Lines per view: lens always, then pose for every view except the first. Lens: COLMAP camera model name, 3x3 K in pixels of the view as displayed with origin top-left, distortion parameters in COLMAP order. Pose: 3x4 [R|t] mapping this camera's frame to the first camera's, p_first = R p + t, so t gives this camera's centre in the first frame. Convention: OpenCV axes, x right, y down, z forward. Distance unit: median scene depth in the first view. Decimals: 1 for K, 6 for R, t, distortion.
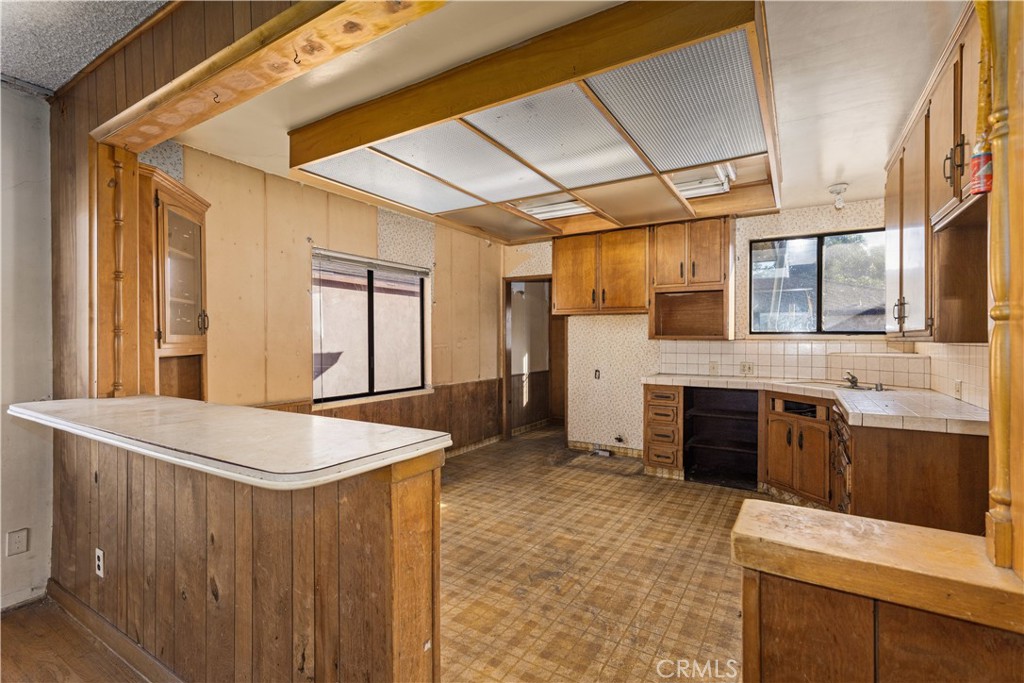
lens RADIAL K [[473.4, 0, 509.8], [0, 473.4, 343.0], [0, 0, 1]] dist [0.004428, 0.000524]
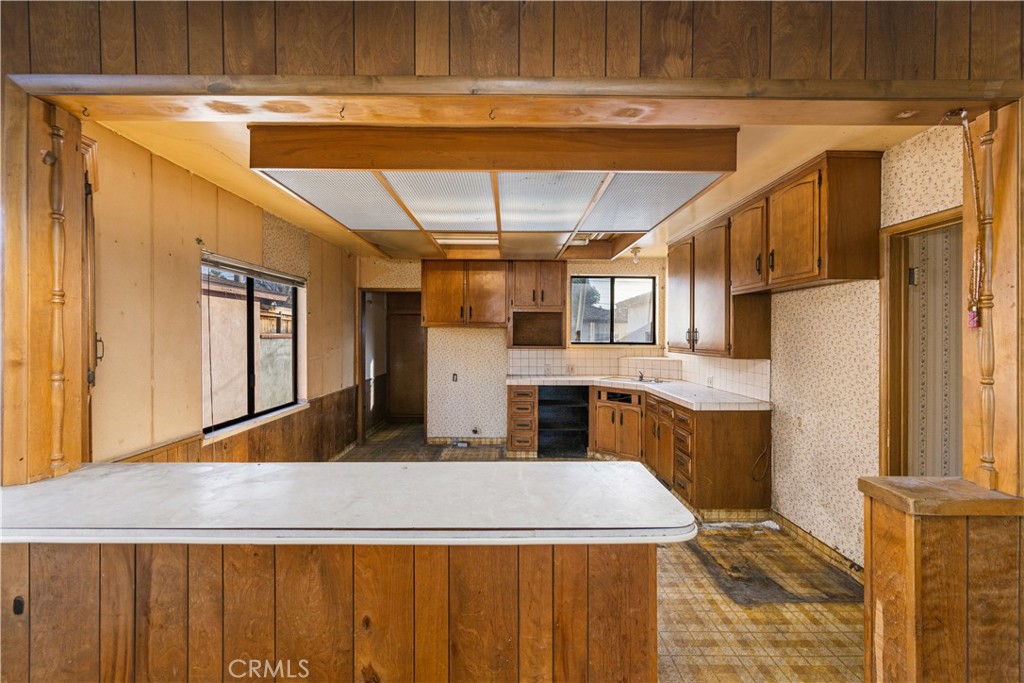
lens RADIAL K [[412.7, 0, 513.7], [0, 412.7, 336.7], [0, 0, 1]] dist [0.002568, 0.000186]
pose [[0.843817, -0.001000, 0.536630, -0.294249], [0.001929, 0.999997, -0.001170, -0.040973], [-0.536627, 0.002022, 0.843817, 0.077261]]
